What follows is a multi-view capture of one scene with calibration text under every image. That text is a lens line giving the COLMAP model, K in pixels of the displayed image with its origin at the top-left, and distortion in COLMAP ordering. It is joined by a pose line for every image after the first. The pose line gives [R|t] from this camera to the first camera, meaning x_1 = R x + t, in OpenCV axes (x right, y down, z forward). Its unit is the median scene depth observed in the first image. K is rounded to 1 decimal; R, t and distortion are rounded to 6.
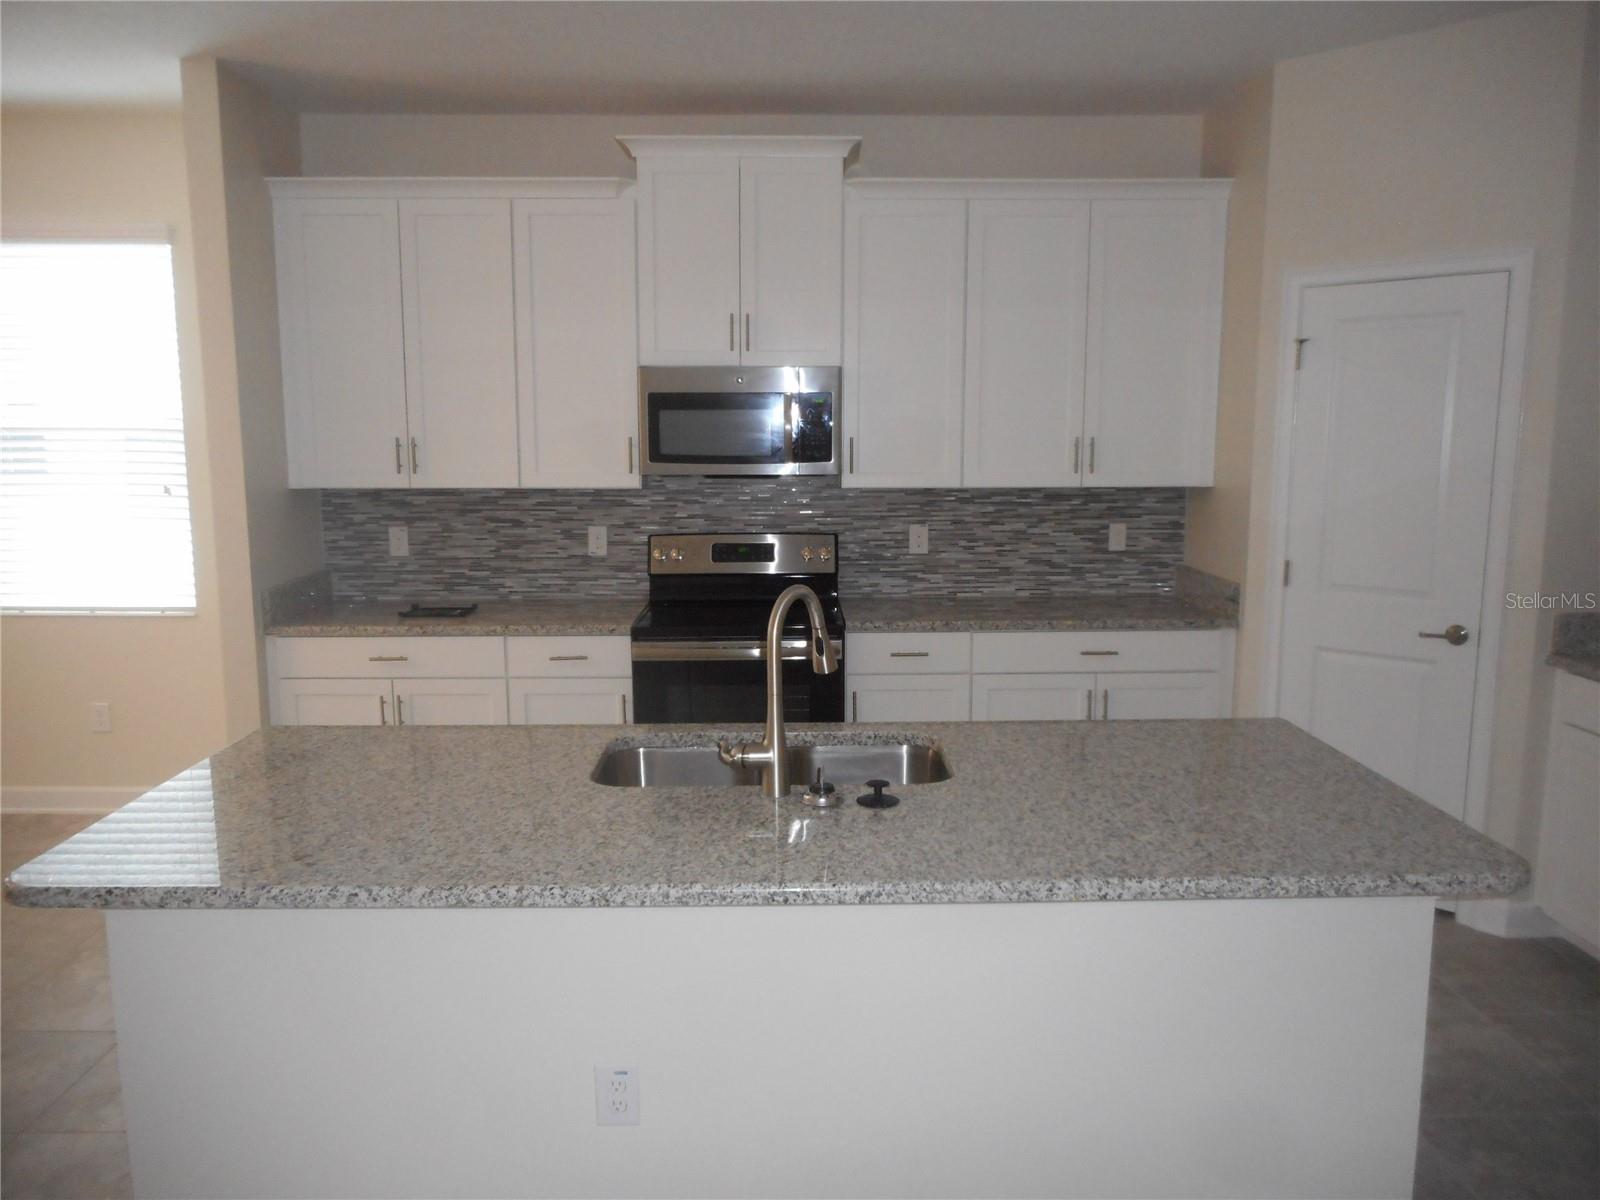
lens RADIAL K [[1170.9, 0, 795.4], [0, 1170.9, 607.4], [0, 0, 1]] dist [-0.085472, 0.058626]
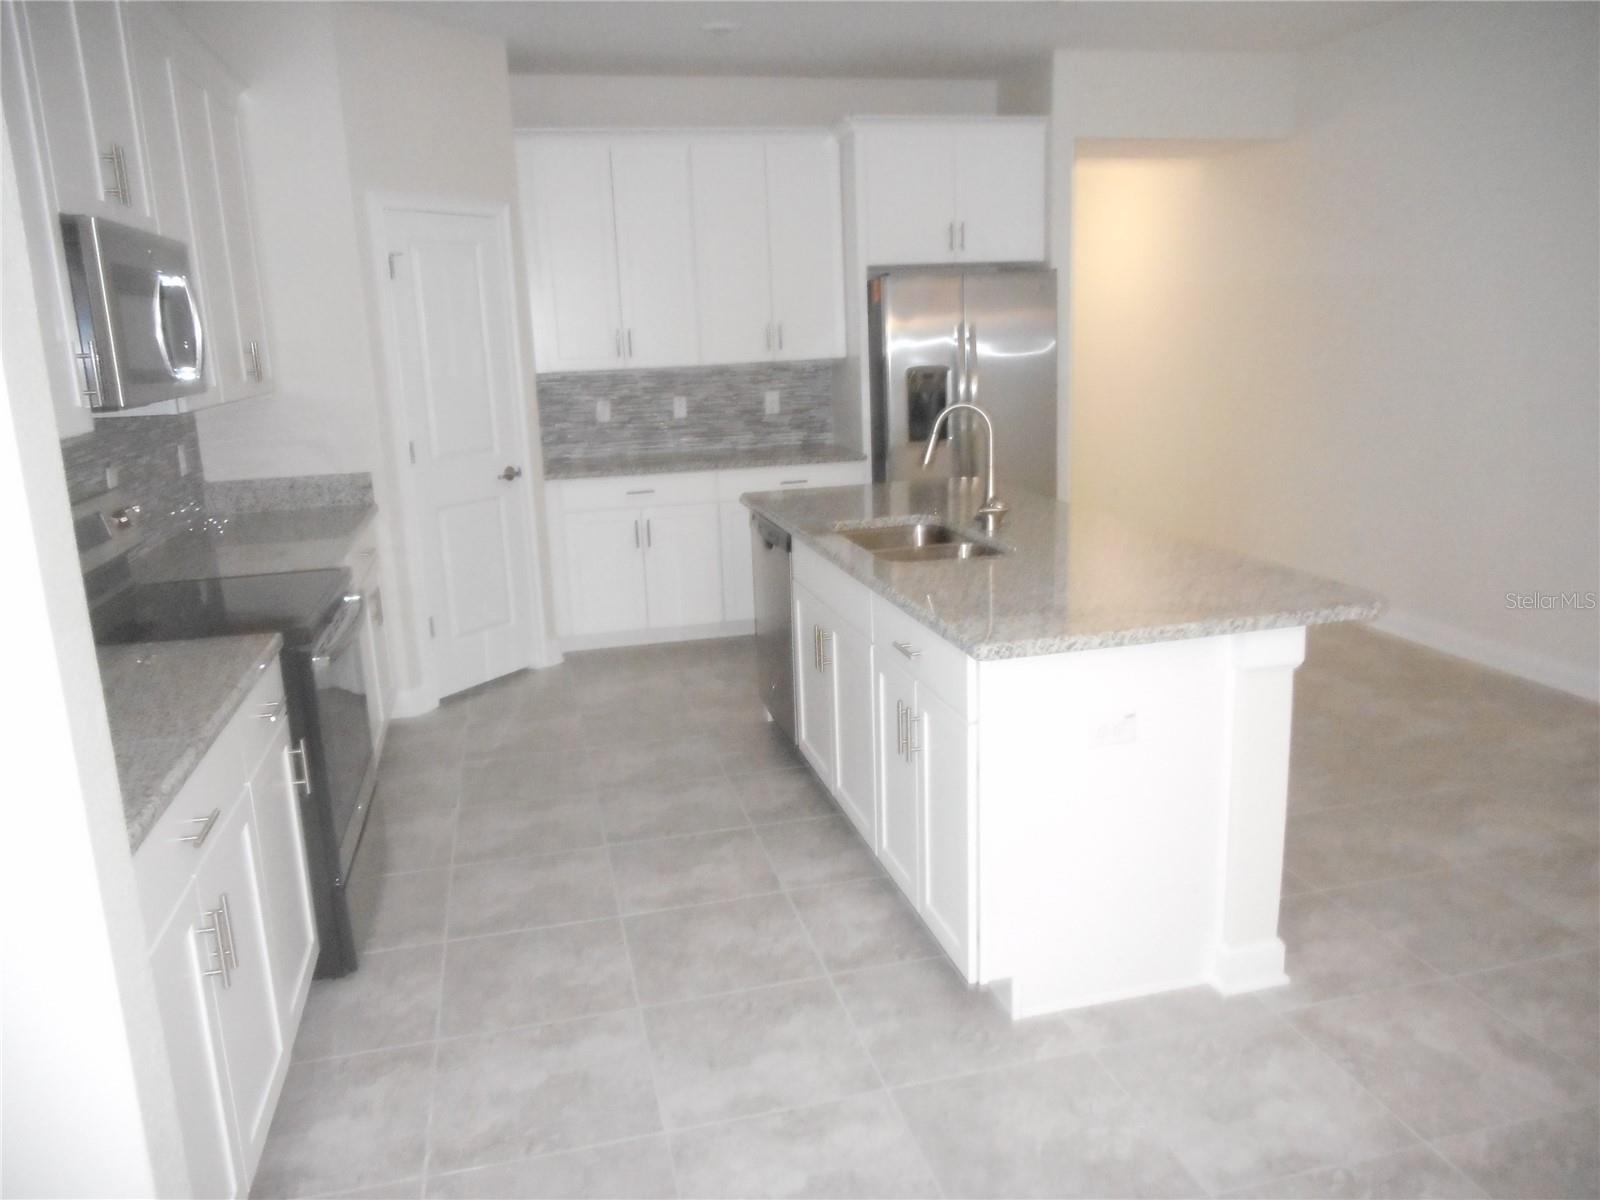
lens RADIAL K [[1170.0, 0, 808.7], [0, 1170.0, 601.6], [0, 0, 1]] dist [0.000845, -0.001037]
pose [[-0.242133, -0.205738, 0.948179, -0.719743], [0.181488, 0.950406, 0.252567, -0.097003], [-0.953118, 0.233238, -0.192785, 0.745005]]
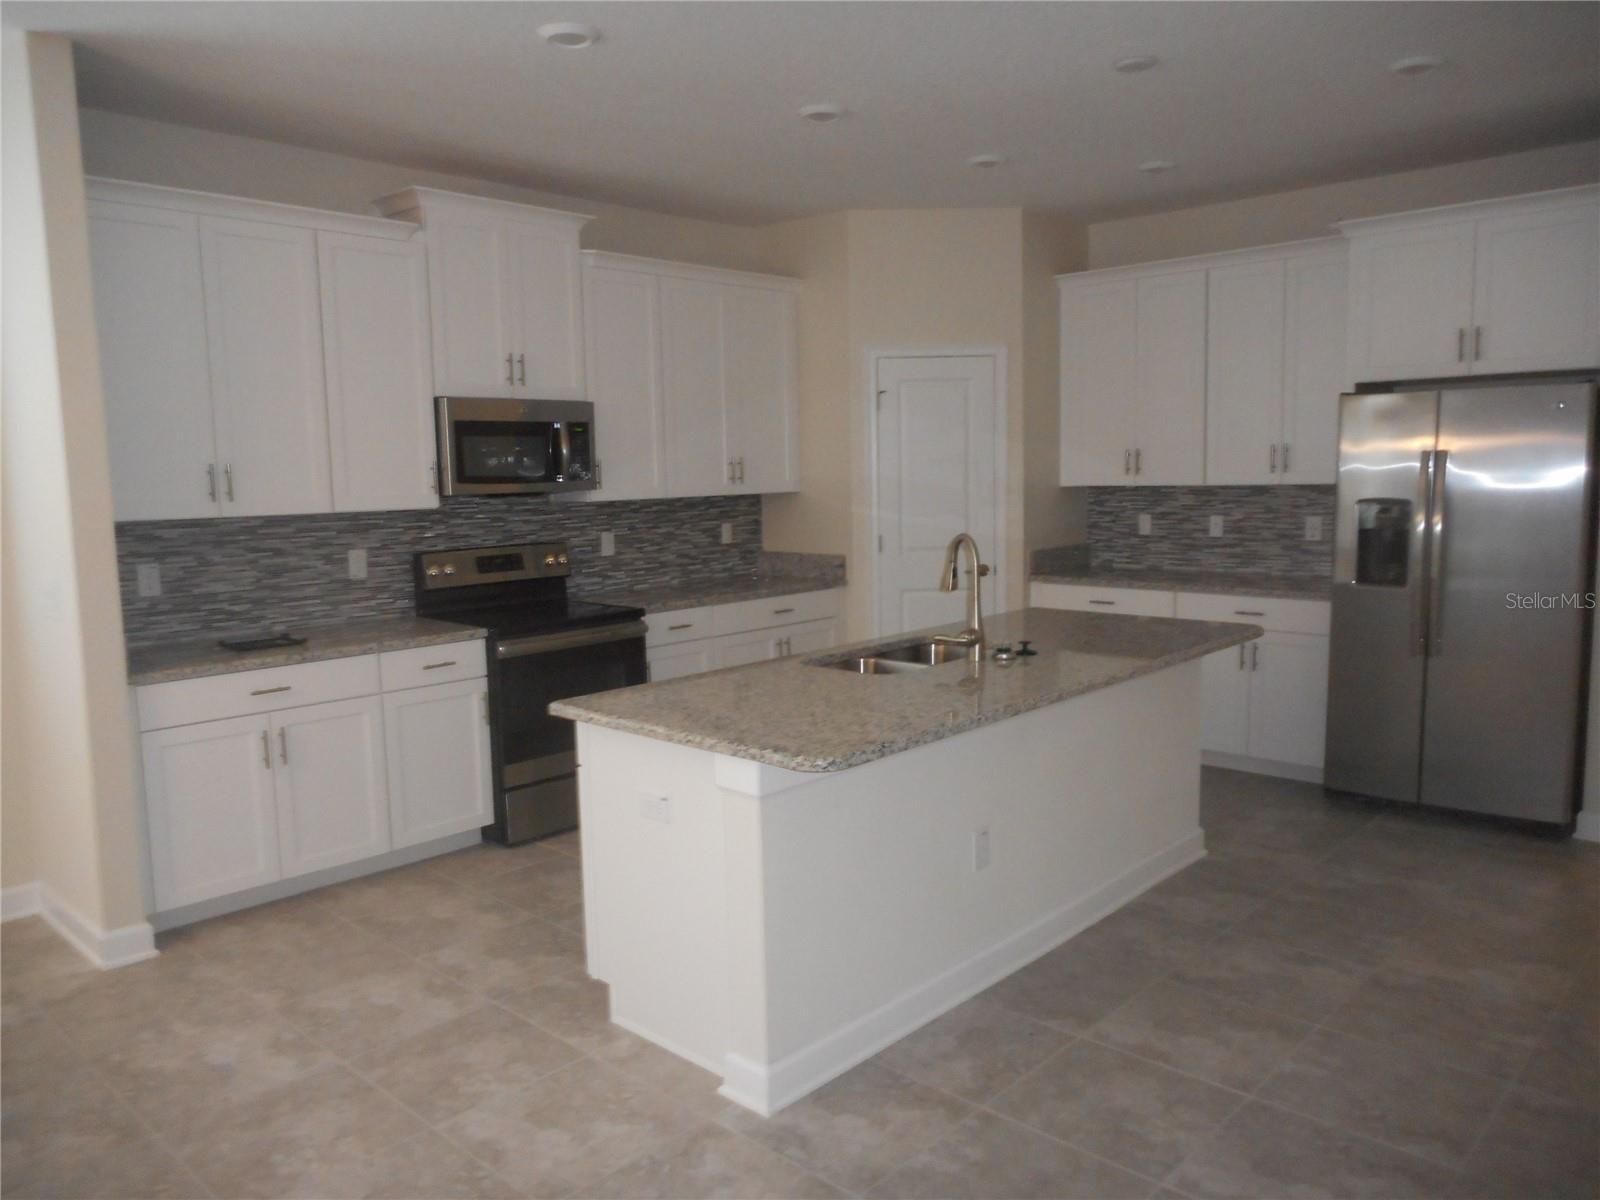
lens RADIAL K [[1172.2, 0, 802.8], [0, 1172.2, 603.8], [0, 0, 1]] dist [-0.011547, -0.002074]
pose [[0.685884, -0.096591, 0.721272, -0.651034], [0.124909, 0.992068, 0.014076, 0.012335], [-0.716911, 0.080439, 0.692509, 0.006128]]
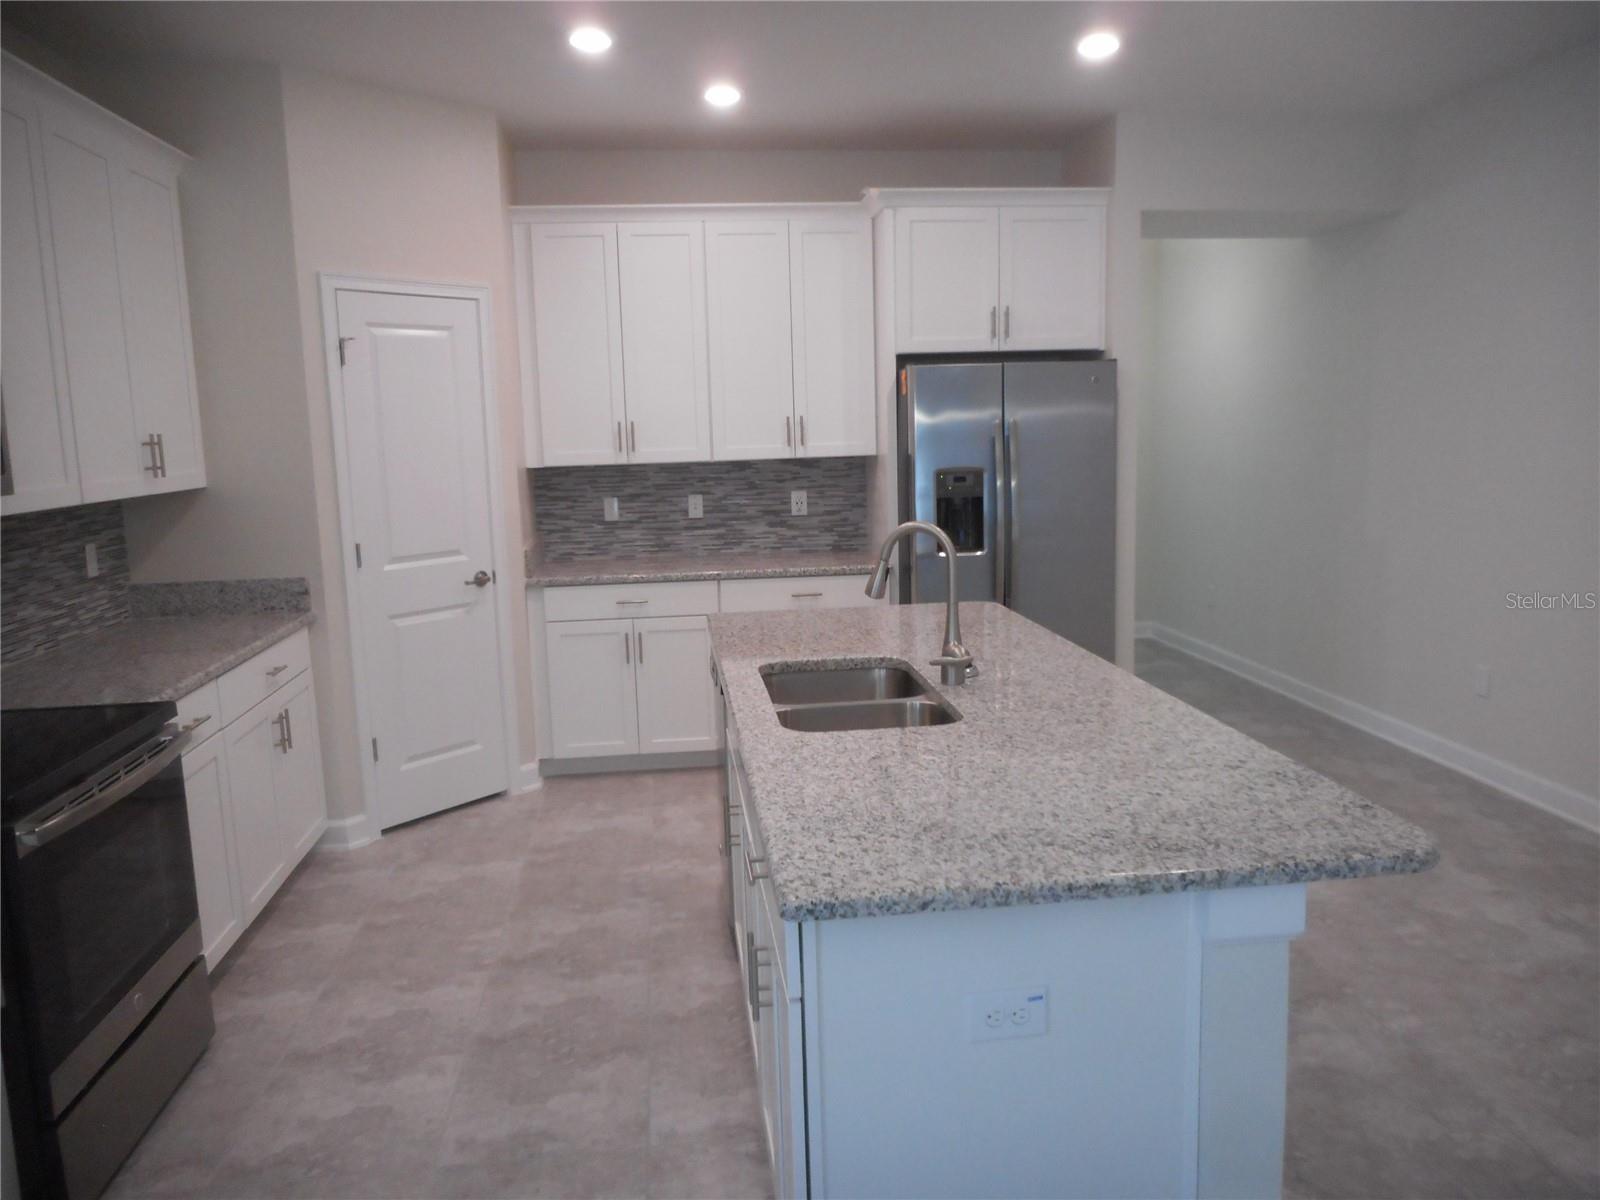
lens RADIAL K [[1178.5, 0, 800.0], [0, 1178.5, 600.0], [0, 0, 1]] dist [-0.008803, -0.000082]
pose [[-0.115749, -0.141251, 0.983184, -0.596699], [0.173975, 0.971652, 0.160076, -0.079411], [-0.977924, 0.189578, -0.087894, 0.596308]]
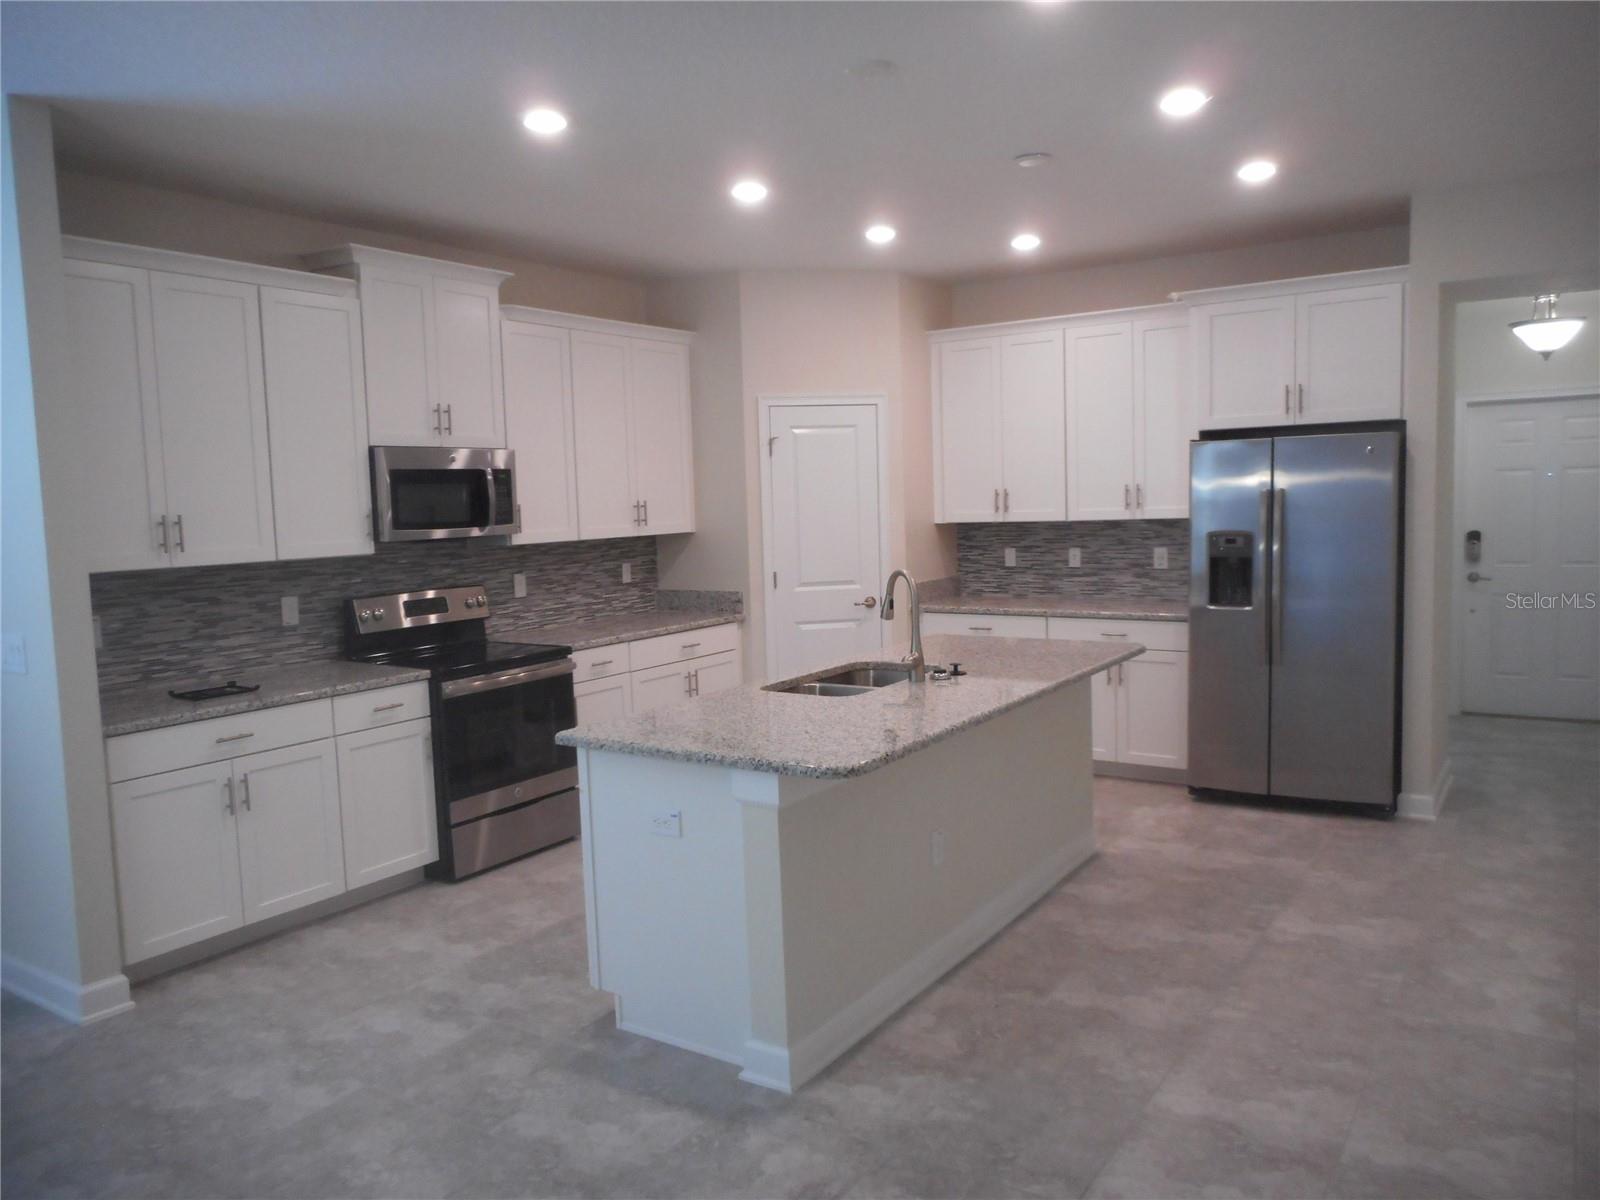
lens RADIAL K [[1178.5, 0, 800.0], [0, 1178.5, 600.0], [0, 0, 1]] dist [-0.008803, -0.000082]
pose [[0.555422, -0.087667, 0.826935, -0.786394], [0.151143, 0.988506, 0.003279, -0.001608], [-0.817718, 0.123164, 0.562289, 0.037149]]
